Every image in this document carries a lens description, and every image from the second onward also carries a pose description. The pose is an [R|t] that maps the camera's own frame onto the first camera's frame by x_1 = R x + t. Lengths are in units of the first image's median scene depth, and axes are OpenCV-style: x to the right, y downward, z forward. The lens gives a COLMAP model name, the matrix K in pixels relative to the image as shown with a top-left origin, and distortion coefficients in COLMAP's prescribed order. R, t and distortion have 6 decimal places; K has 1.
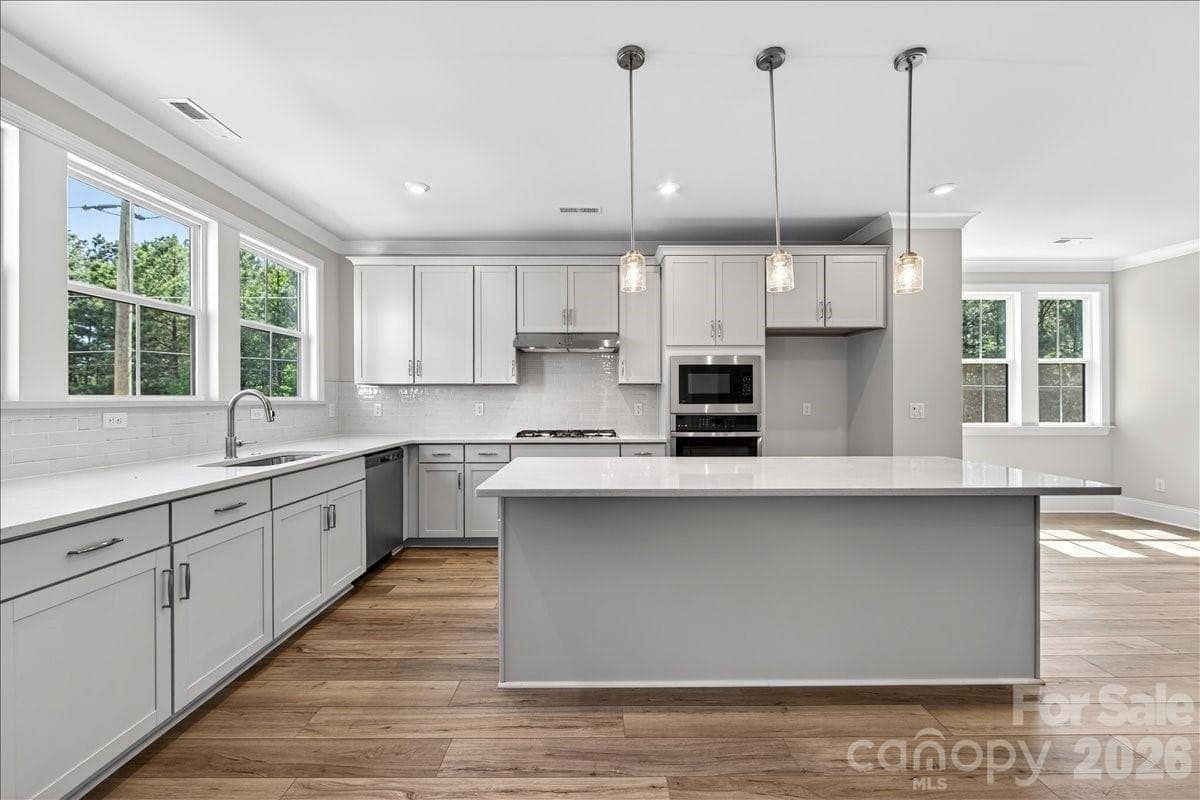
lens RADIAL K [[469.7, 0, 599.8], [0, 469.7, 398.9], [0, 0, 1]] dist [-0.002979, -0.001030]
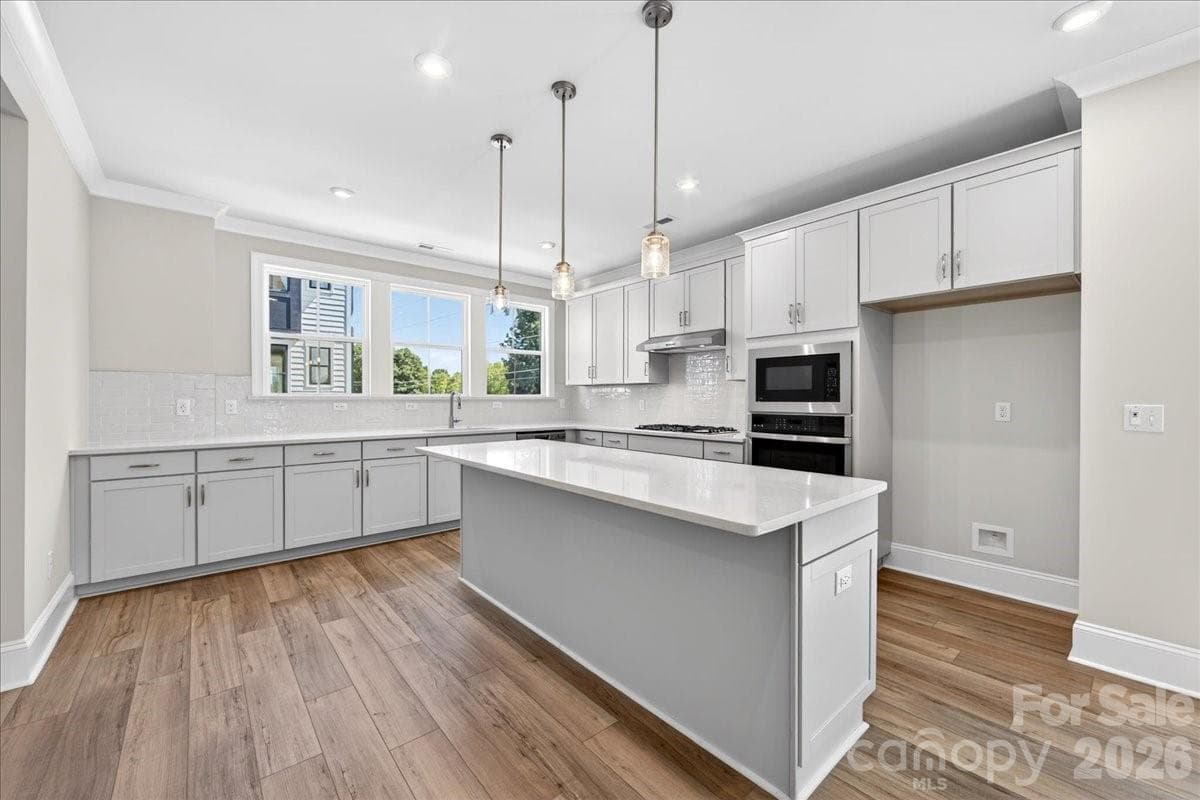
lens RADIAL K [[469.7, 0, 598.7], [0, 469.7, 397.7], [0, 0, 1]] dist [-0.002979, -0.001030]
pose [[0.648986, 0.003402, -0.760793, 0.794313], [-0.001492, 0.999994, 0.003199, 0.001141], [0.760799, -0.000941, 0.648987, 0.208300]]
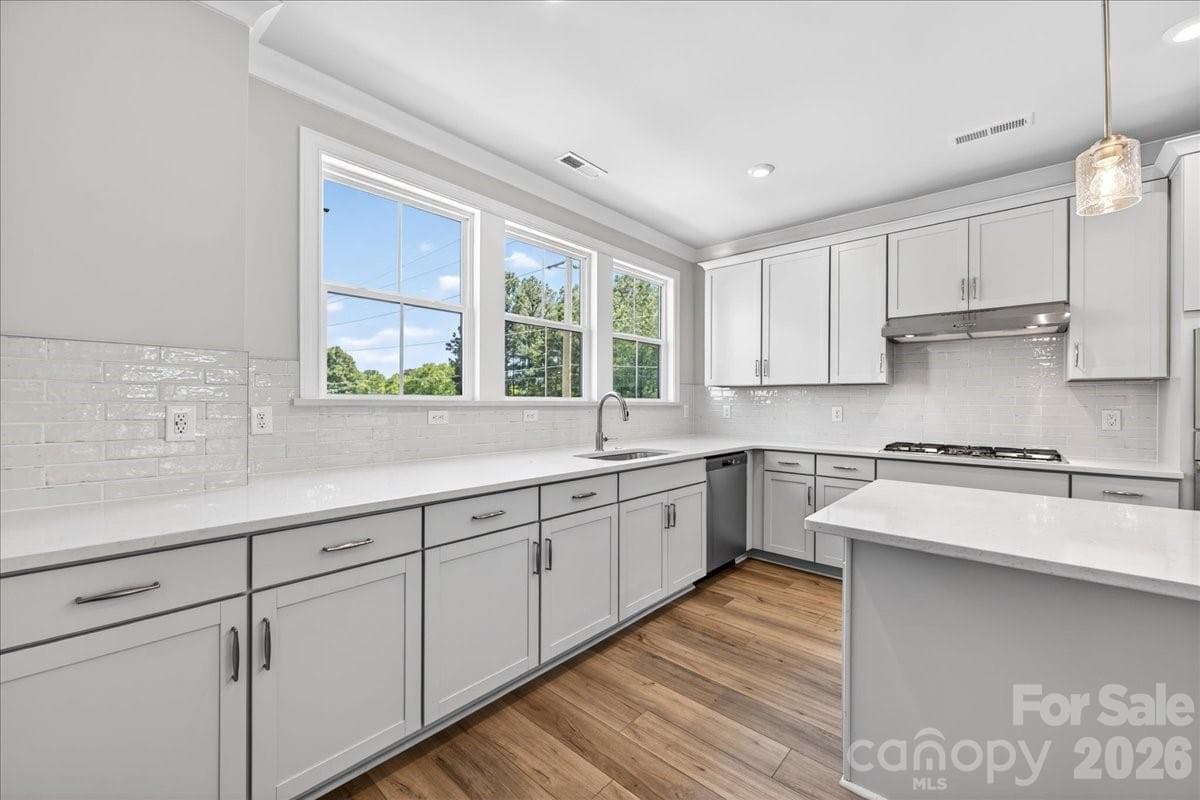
lens RADIAL K [[469.7, 0, 598.5], [0, 469.7, 401.8], [0, 0, 1]] dist [-0.002979, -0.001030]
pose [[0.737443, 0.008043, -0.675361, -0.000785], [-0.007144, 0.999966, 0.004109, 0.000132], [0.675372, 0.001795, 0.737475, 0.112921]]
